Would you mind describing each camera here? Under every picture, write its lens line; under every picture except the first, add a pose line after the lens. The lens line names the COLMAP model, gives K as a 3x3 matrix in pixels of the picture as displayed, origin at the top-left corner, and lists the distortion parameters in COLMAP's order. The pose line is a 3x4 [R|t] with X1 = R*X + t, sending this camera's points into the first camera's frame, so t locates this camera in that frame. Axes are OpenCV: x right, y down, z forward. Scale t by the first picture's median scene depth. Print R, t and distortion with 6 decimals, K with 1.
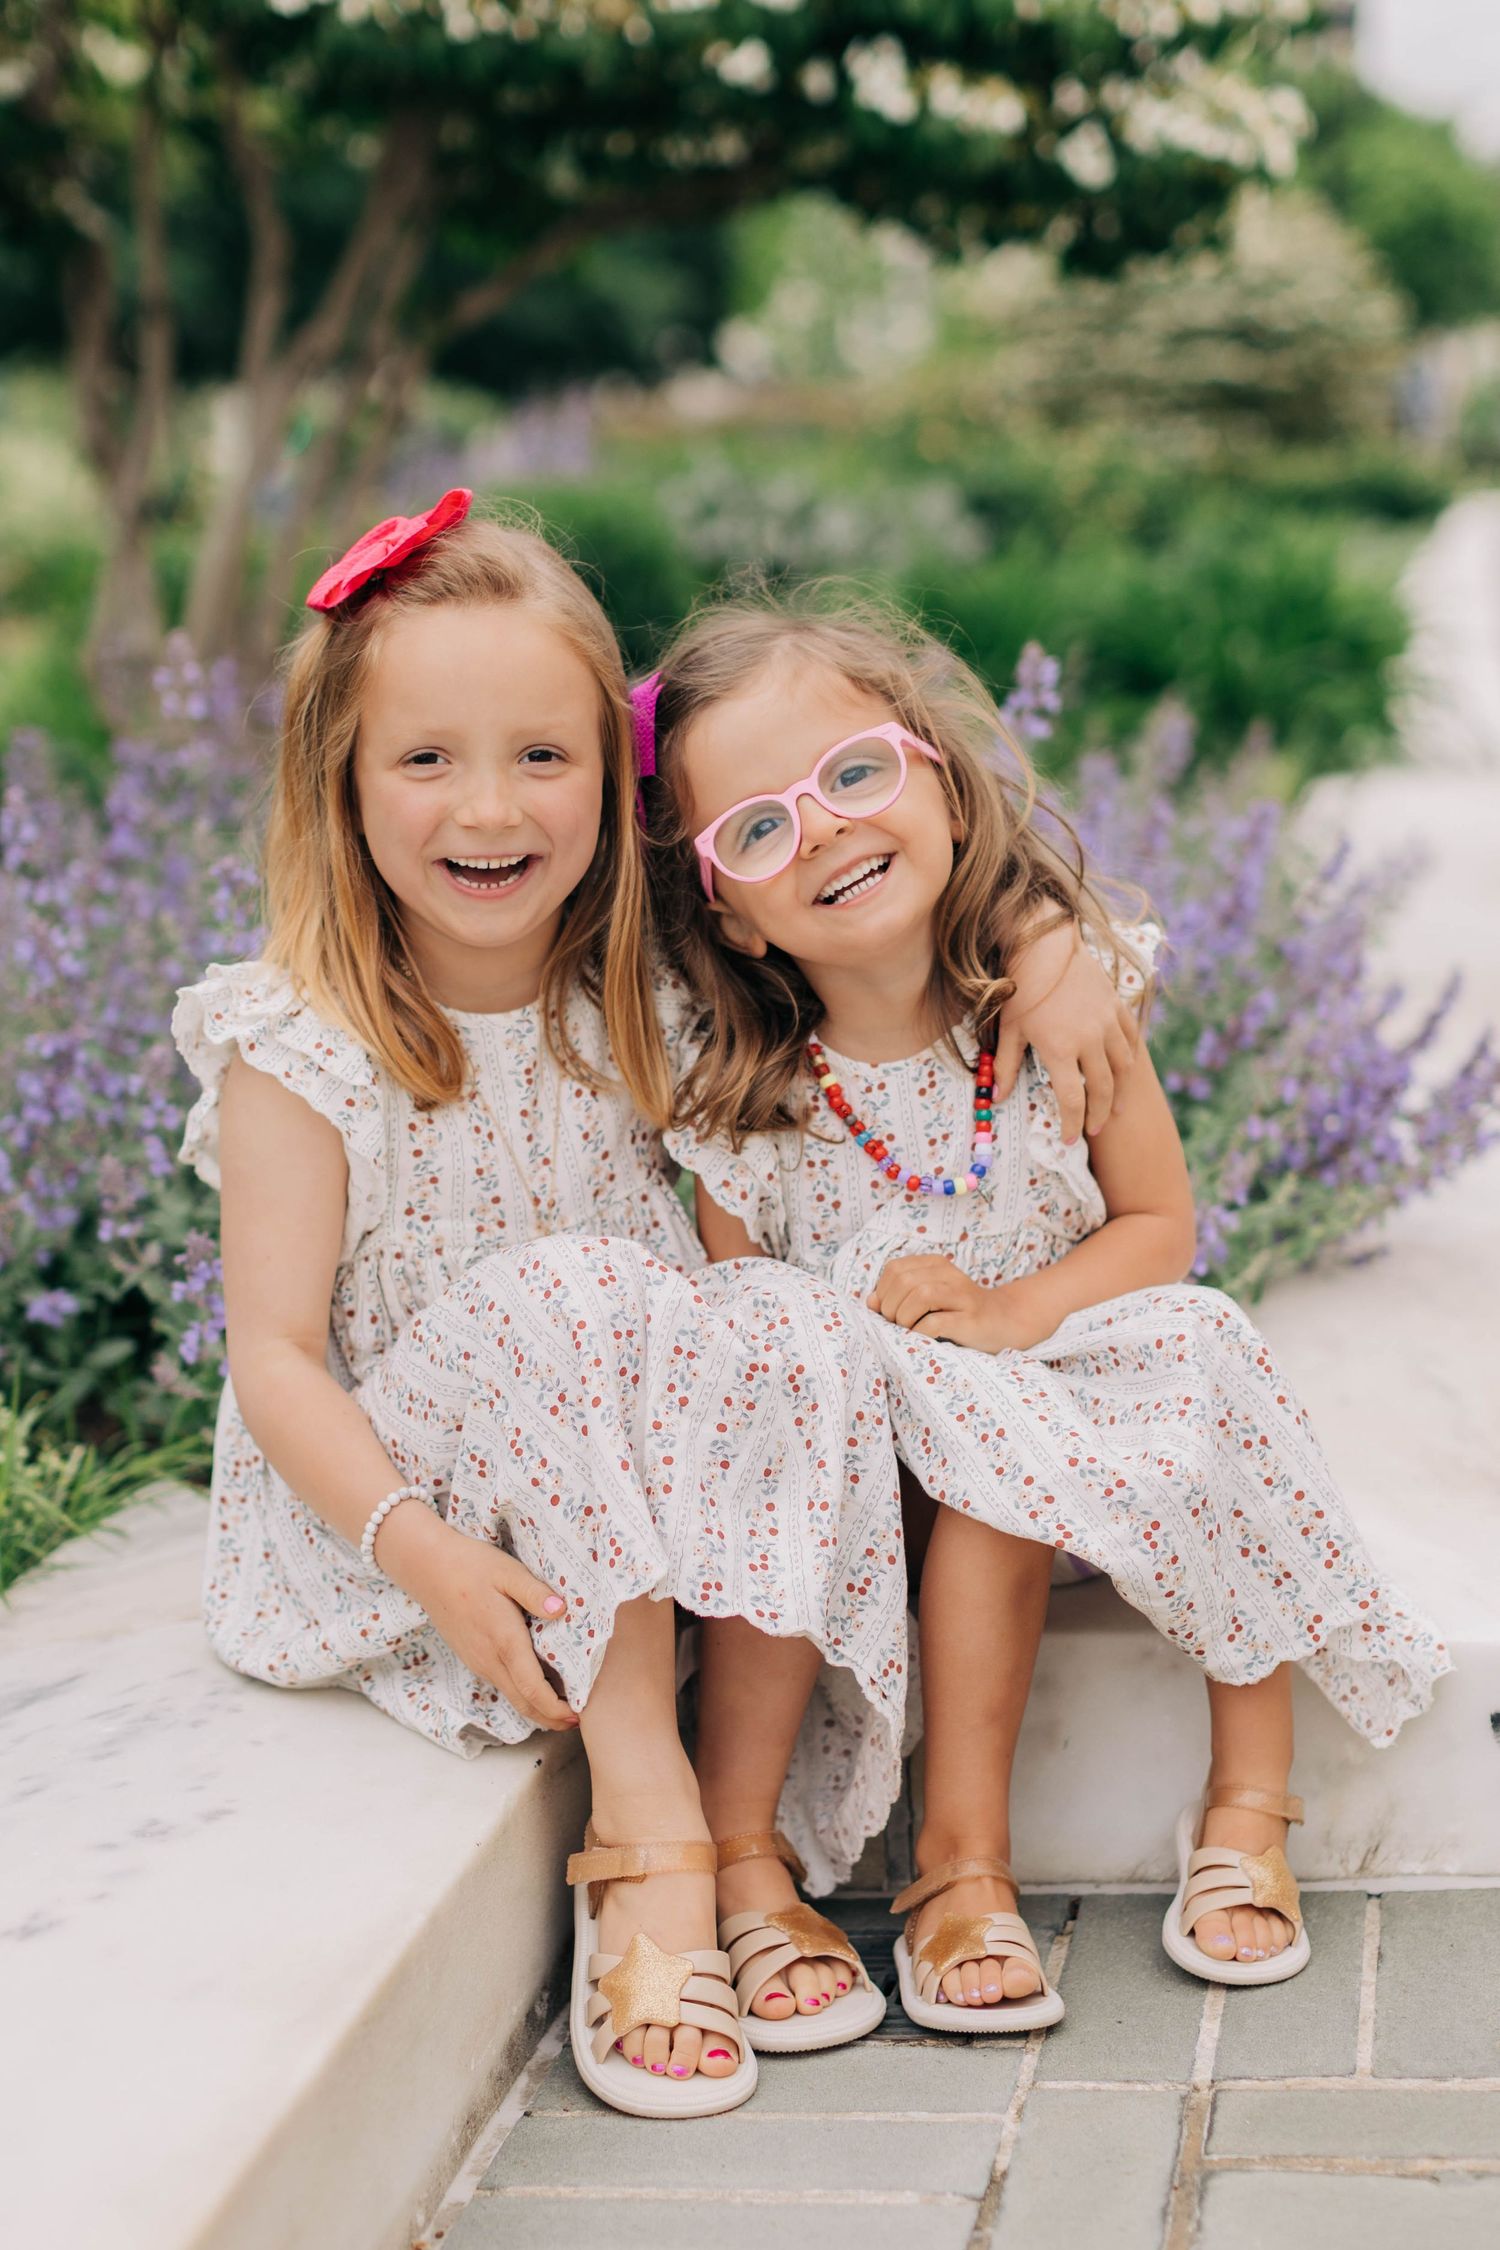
lens RADIAL K [[3185.6, 0, 760.0], [0, 3185.6, 1128.7], [0, 0, 1]] dist [0.165260, 0.000000]
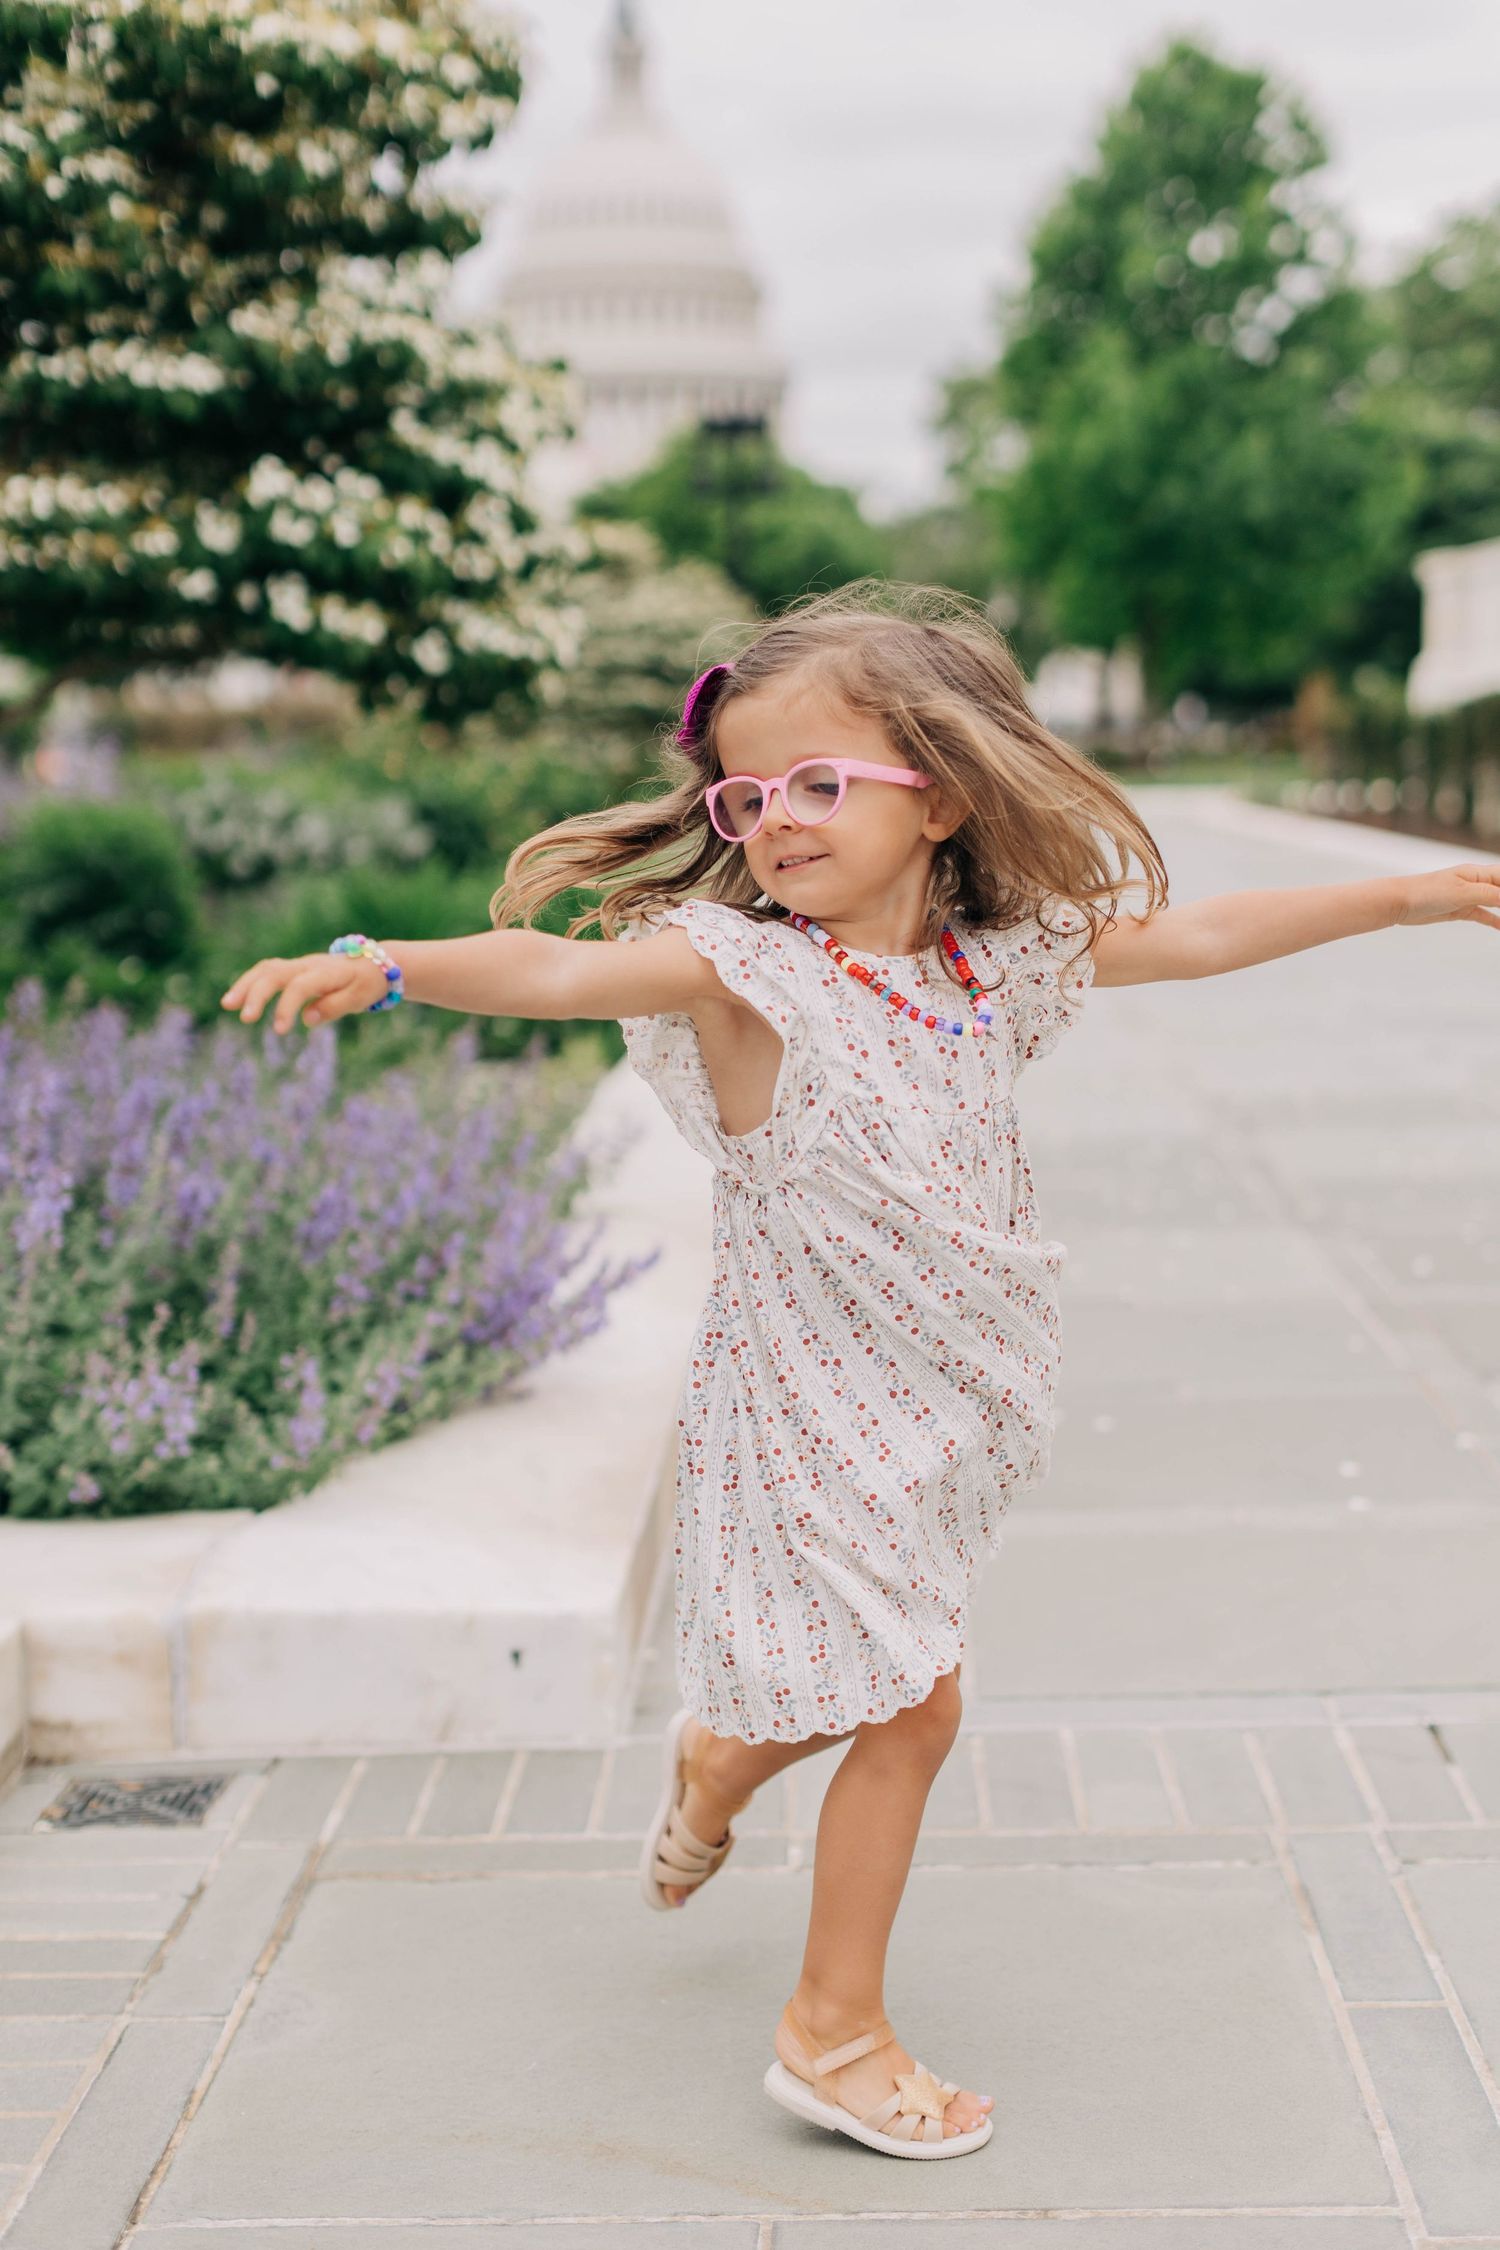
lens RADIAL K [[3185.6, 0, 741.3], [0, 3185.6, 1126.8], [0, 0, 1]] dist [0.165260, 0.000000]
pose [[0.994087, 0.023201, 0.106083, 0.091173], [-0.019222, 0.999078, -0.038383, -0.027296], [-0.106875, 0.036117, 0.993616, -0.476115]]
